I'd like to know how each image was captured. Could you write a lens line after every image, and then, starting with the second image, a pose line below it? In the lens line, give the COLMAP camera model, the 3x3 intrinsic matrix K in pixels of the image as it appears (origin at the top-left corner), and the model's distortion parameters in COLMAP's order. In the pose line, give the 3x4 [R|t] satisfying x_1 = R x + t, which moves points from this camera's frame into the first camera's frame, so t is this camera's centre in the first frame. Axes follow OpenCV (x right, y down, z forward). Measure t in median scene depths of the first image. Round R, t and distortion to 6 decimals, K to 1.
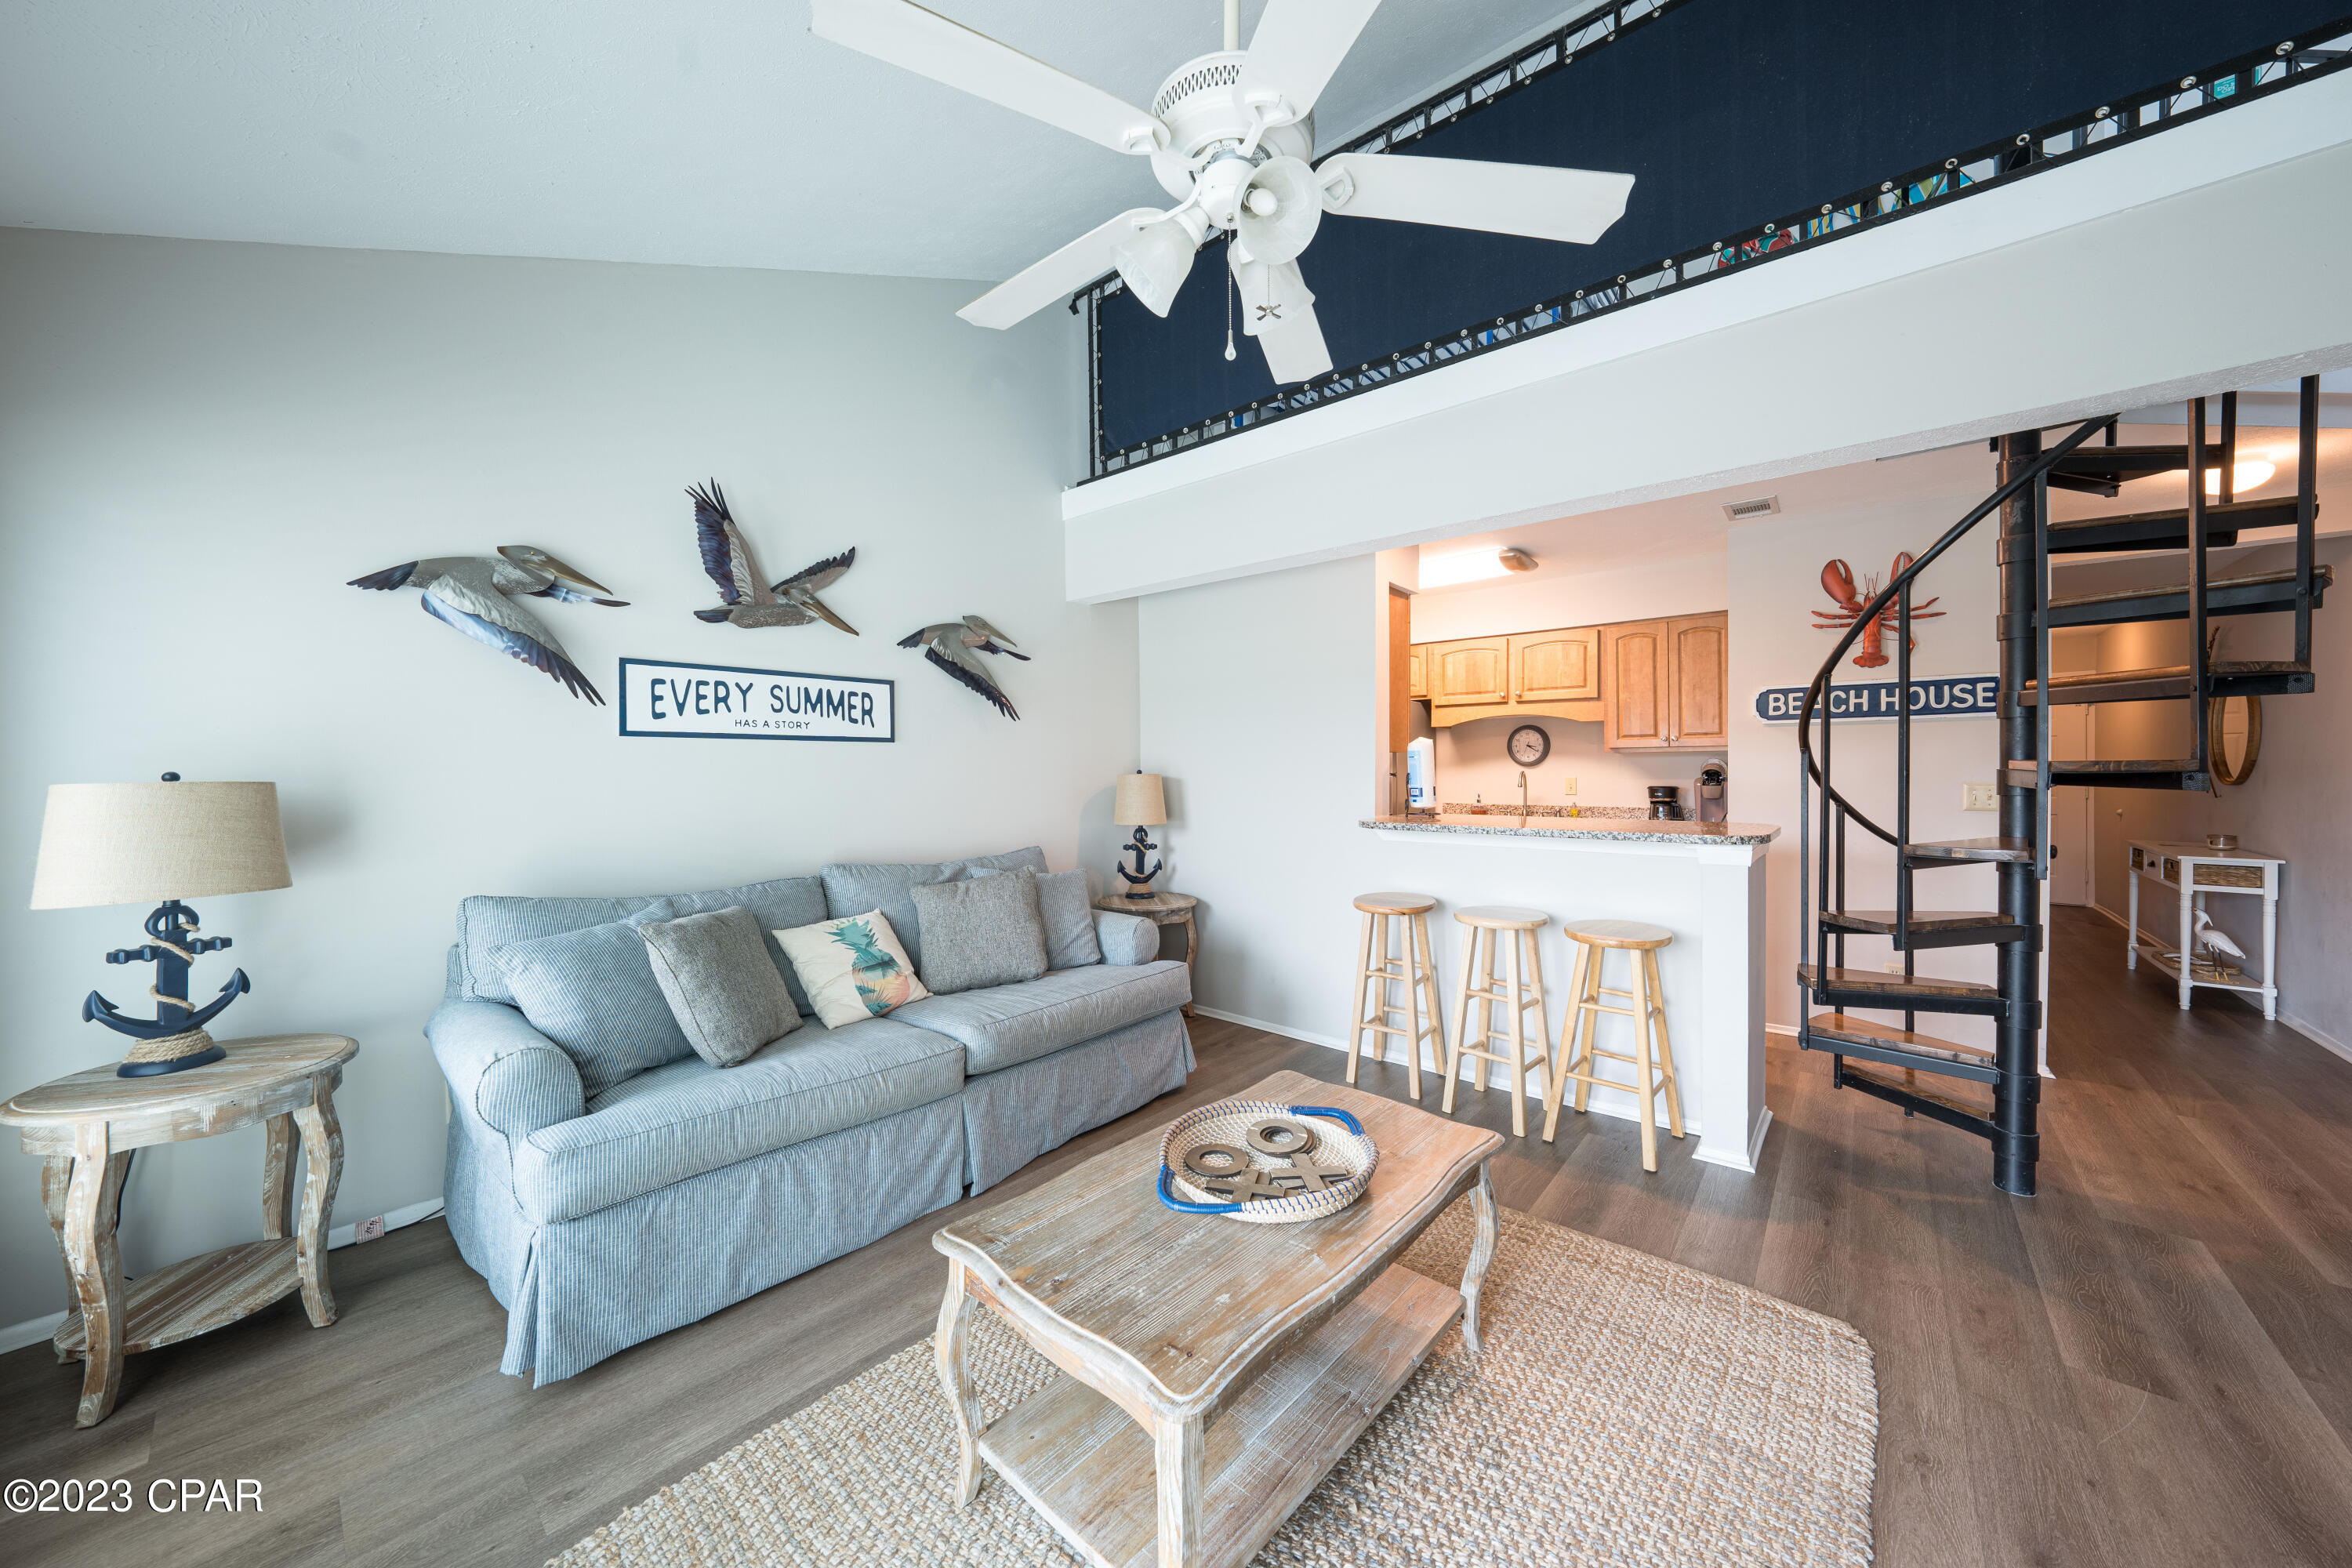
lens RADIAL K [[813.4, 0, 1180.4], [0, 813.4, 776.9], [0, 0, 1]] dist [-0.029235, 0.006481]
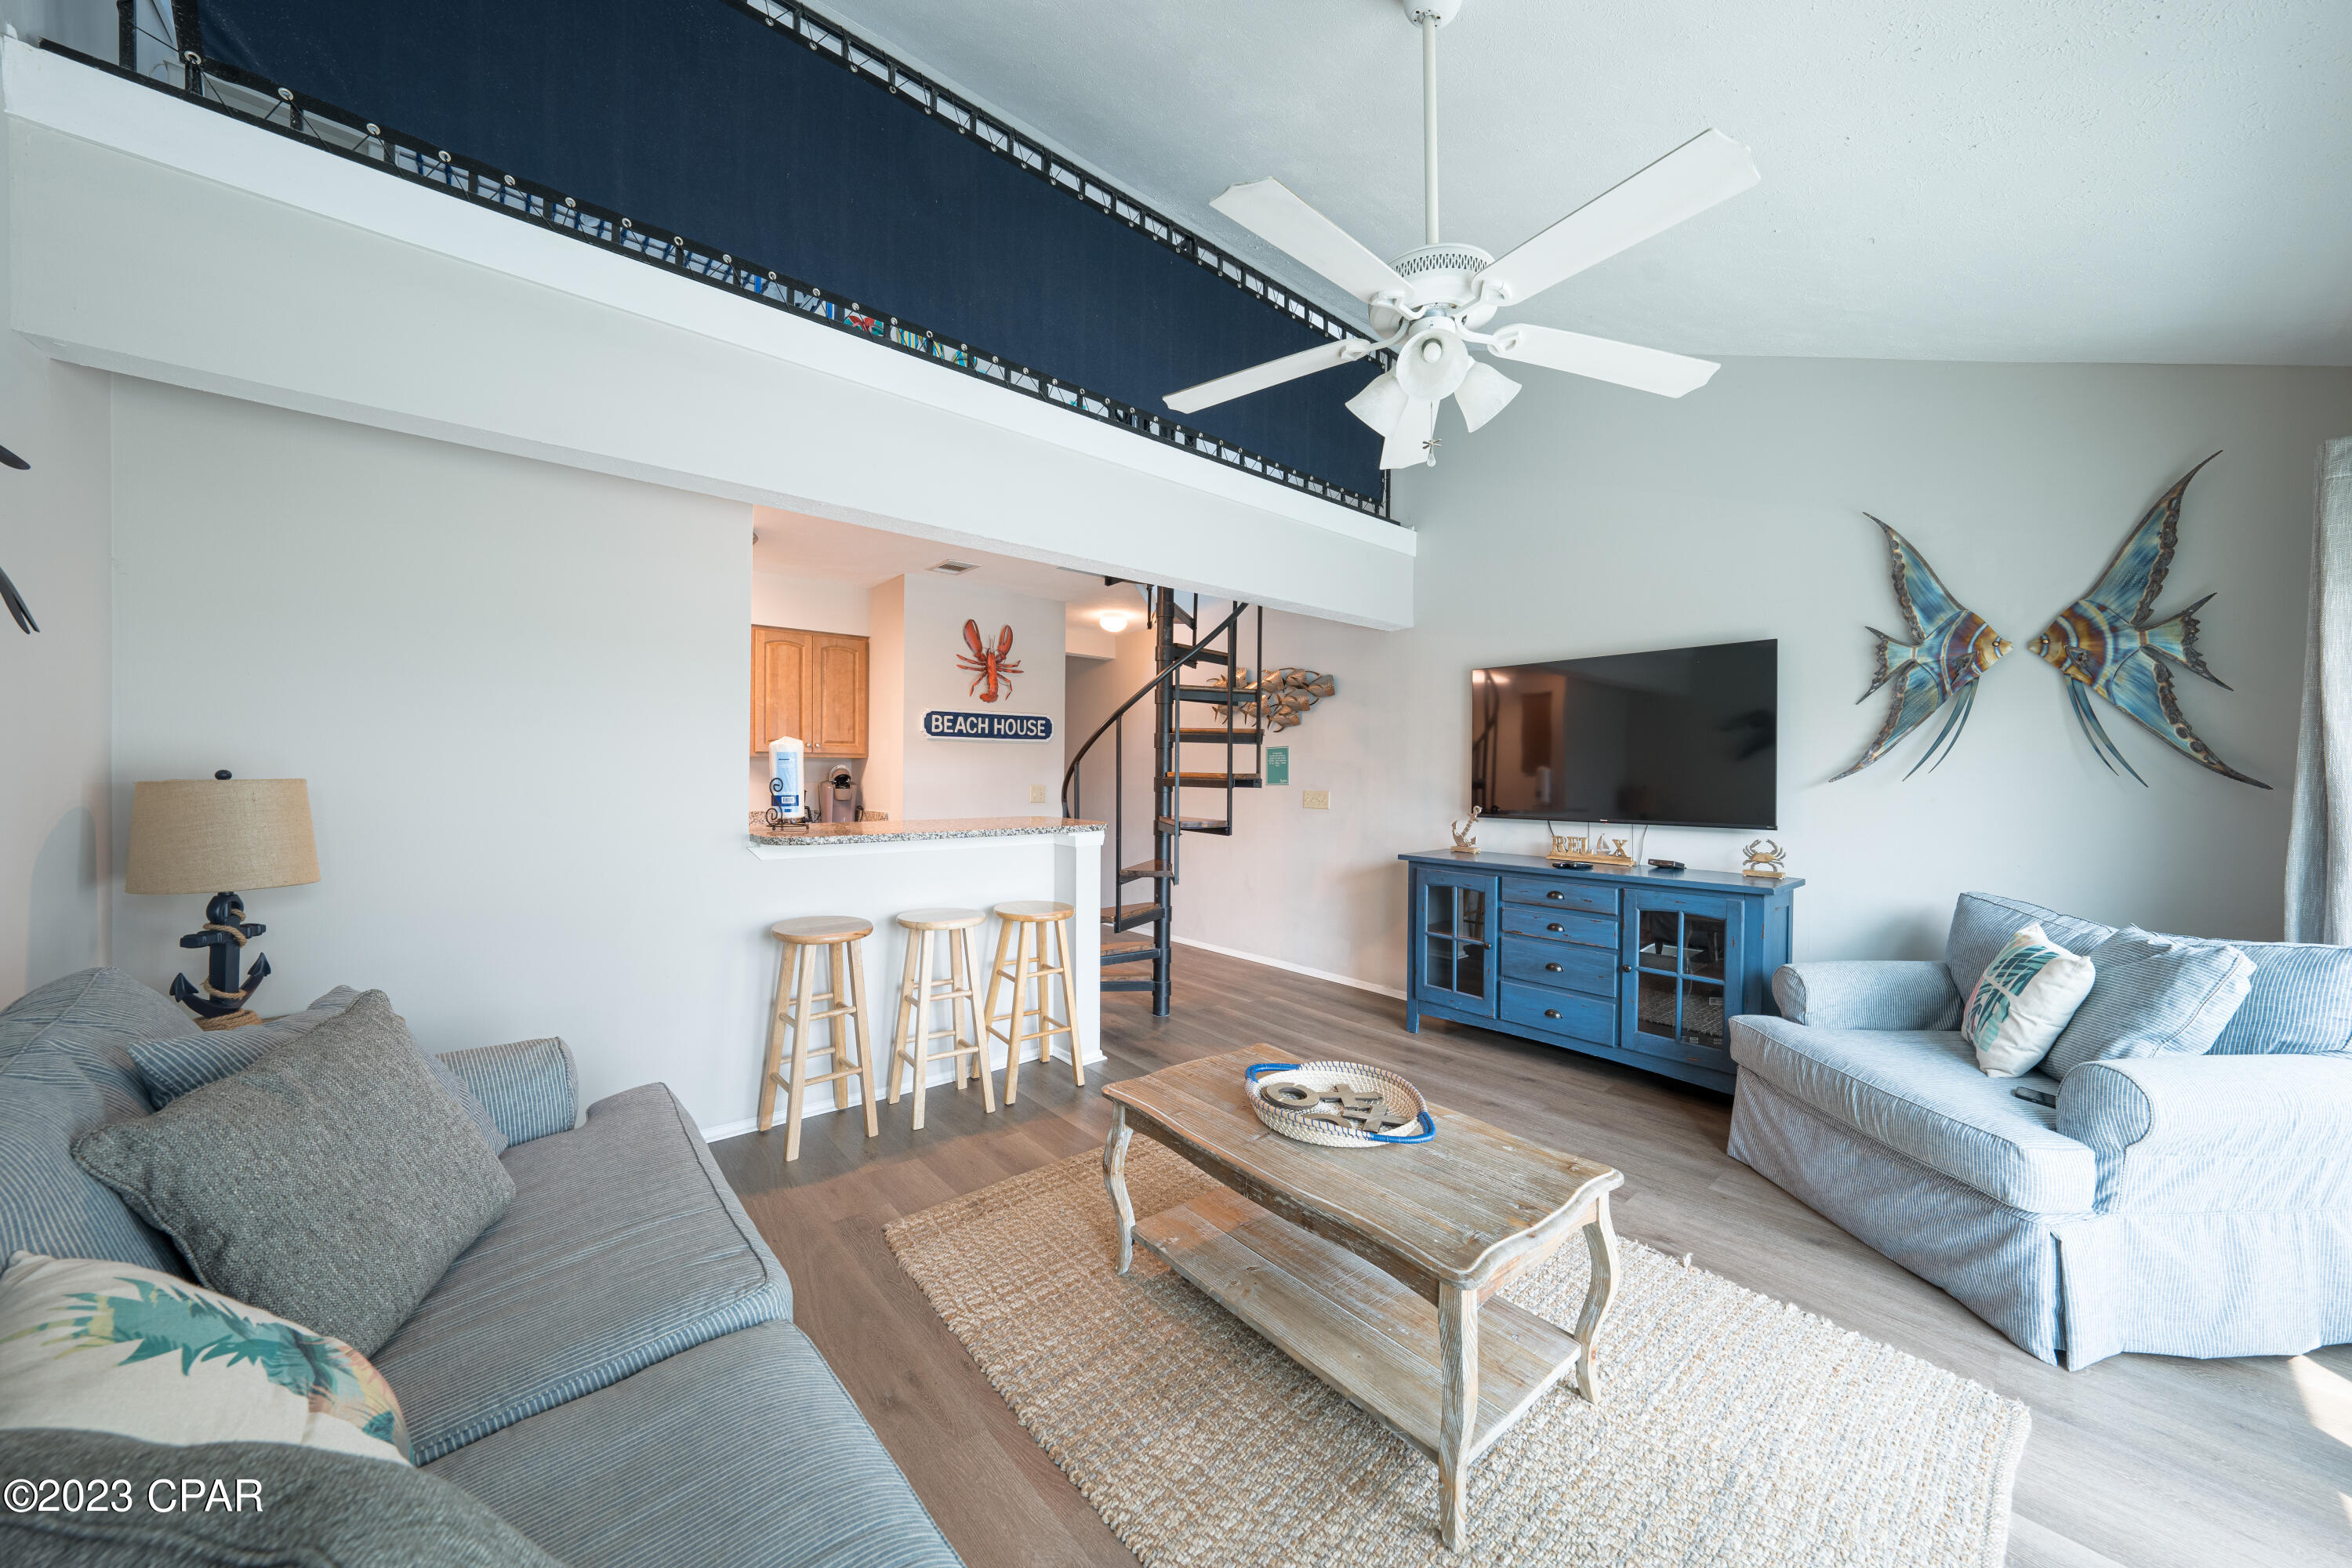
lens RADIAL K [[813.4, 0, 1180.4], [0, 813.4, 776.9], [0, 0, 1]] dist [-0.029235, 0.006481]
pose [[0.149131, 0.001977, 0.988815, -0.548006], [0.000696, 0.999998, -0.002104, -0.004074], [-0.988817, 0.001002, 0.149129, 0.513744]]
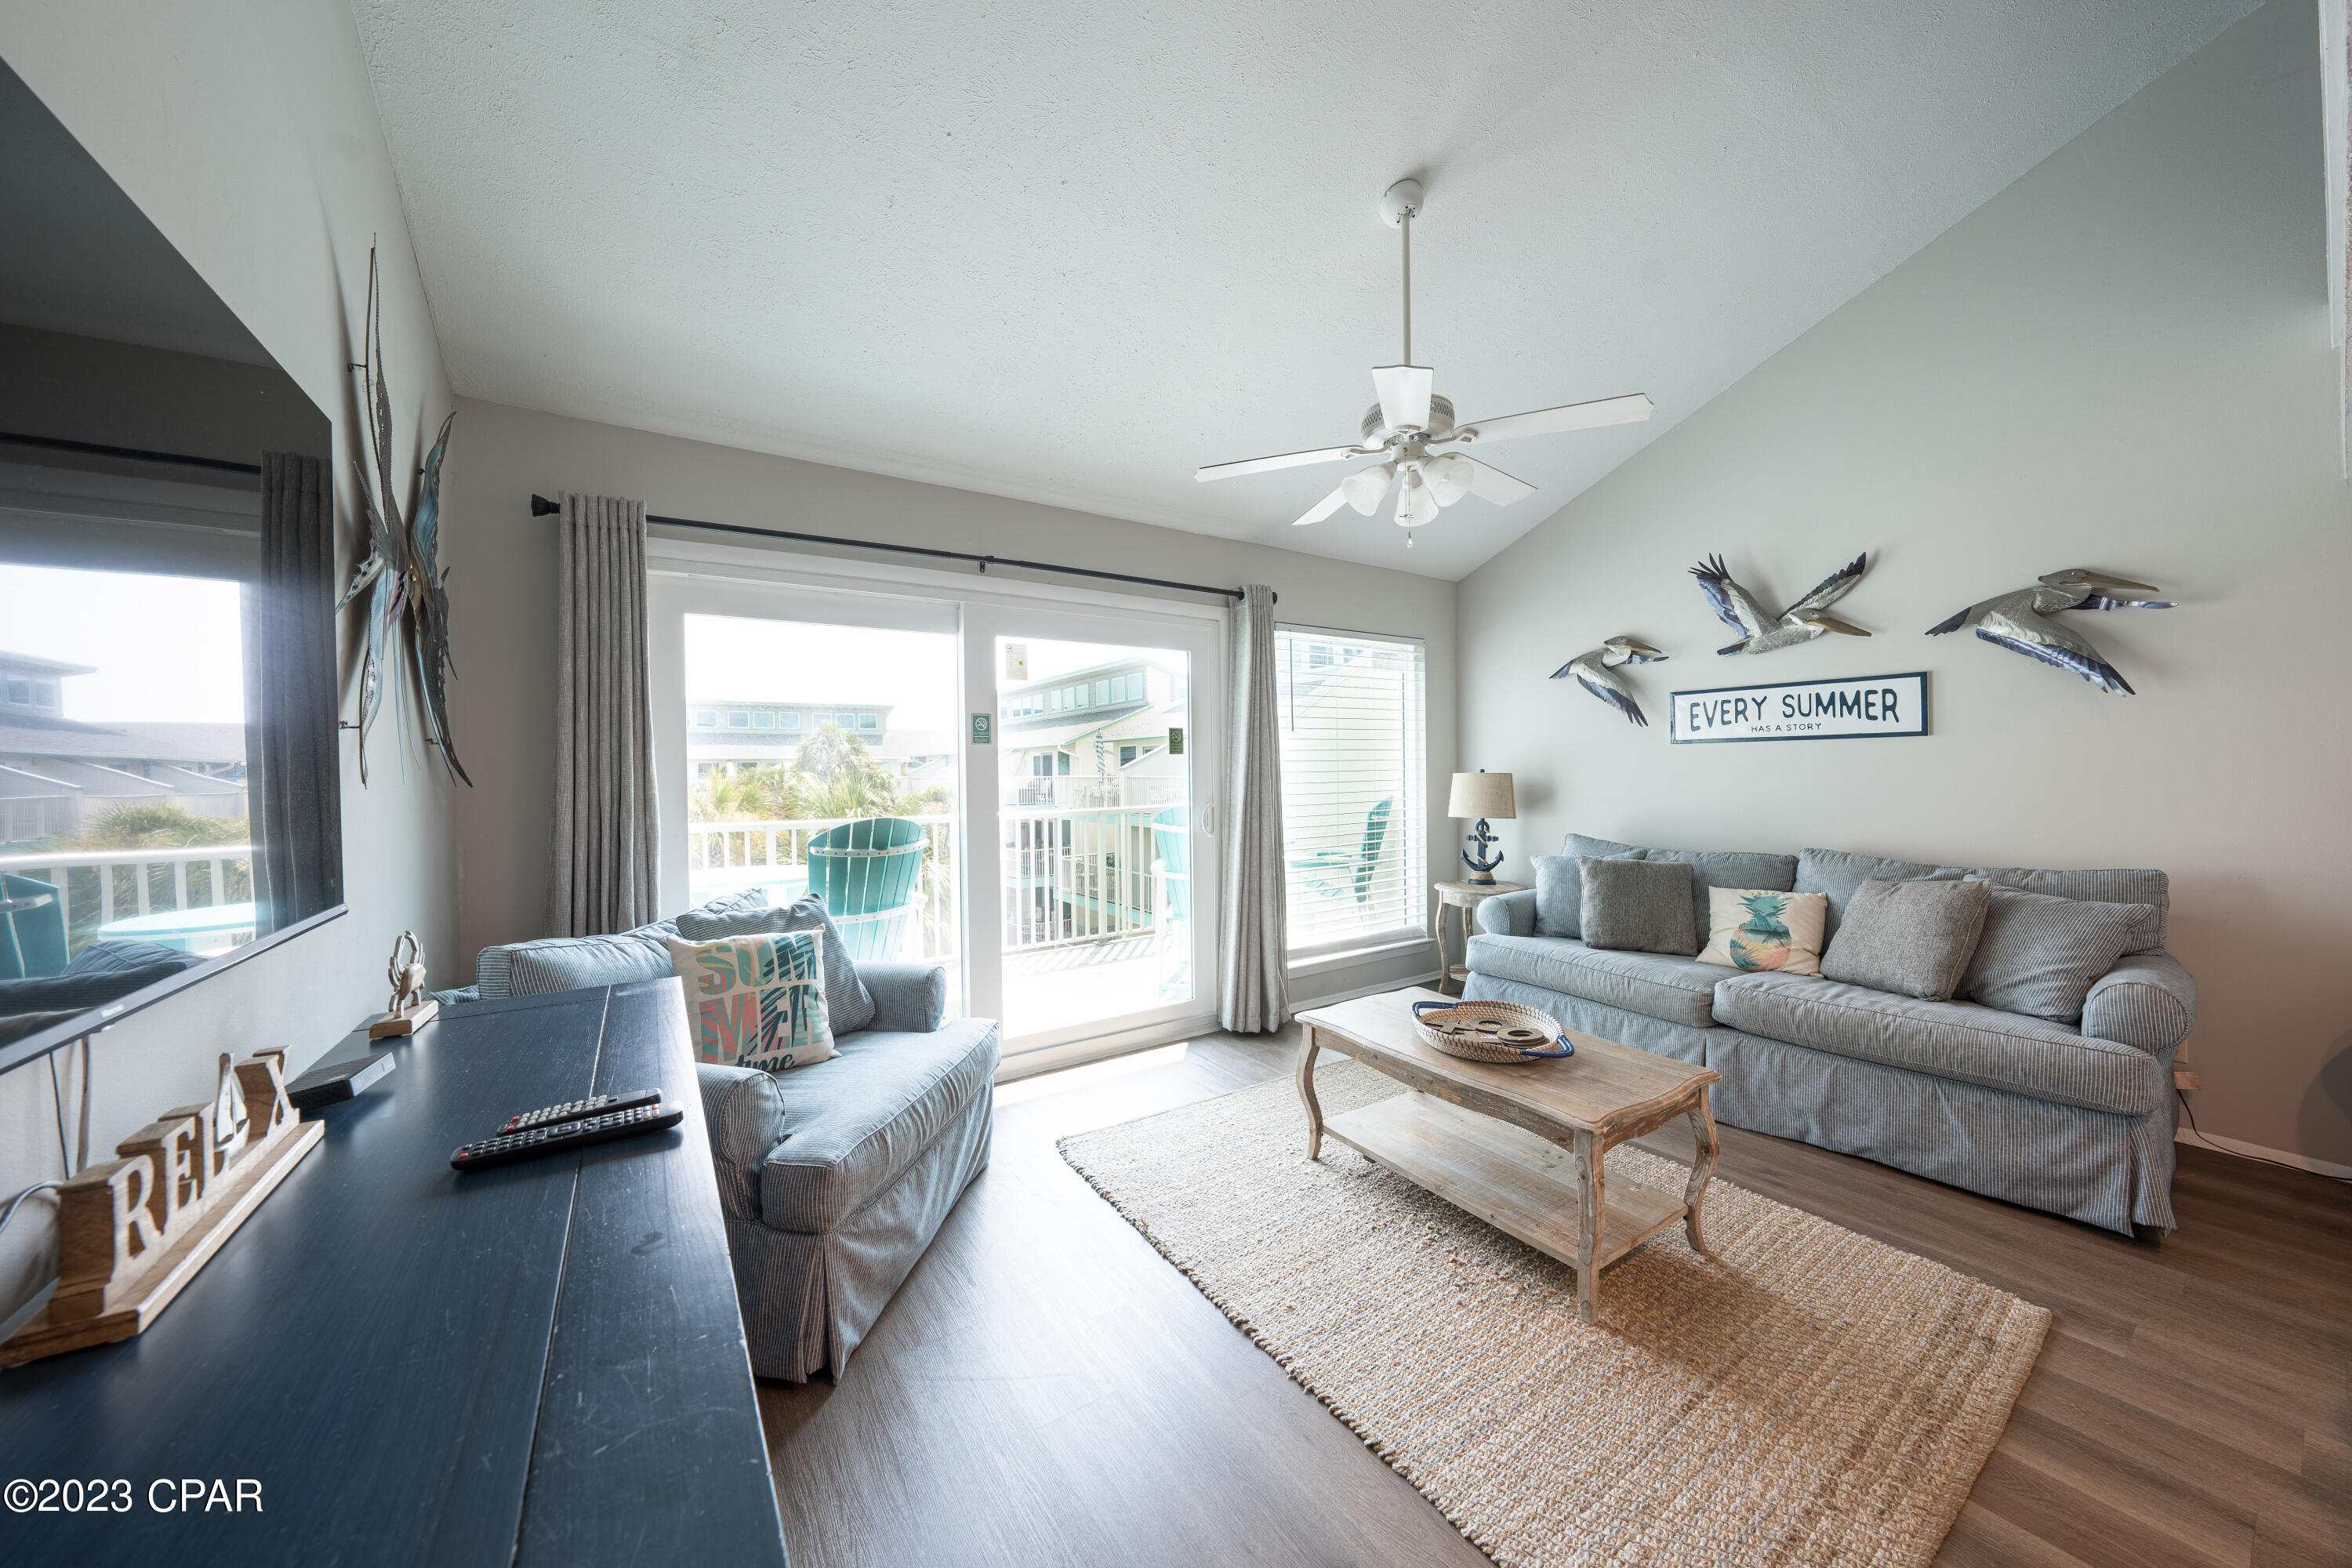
lens RADIAL K [[813.4, 0, 1180.4], [0, 813.4, 776.9], [0, 0, 1]] dist [-0.029235, 0.006481]
pose [[-0.269740, 0.012872, -0.962847, 0.838722], [0.003900, 0.999917, 0.012275, -0.009203], [0.962925, -0.000444, -0.269768, 0.423681]]
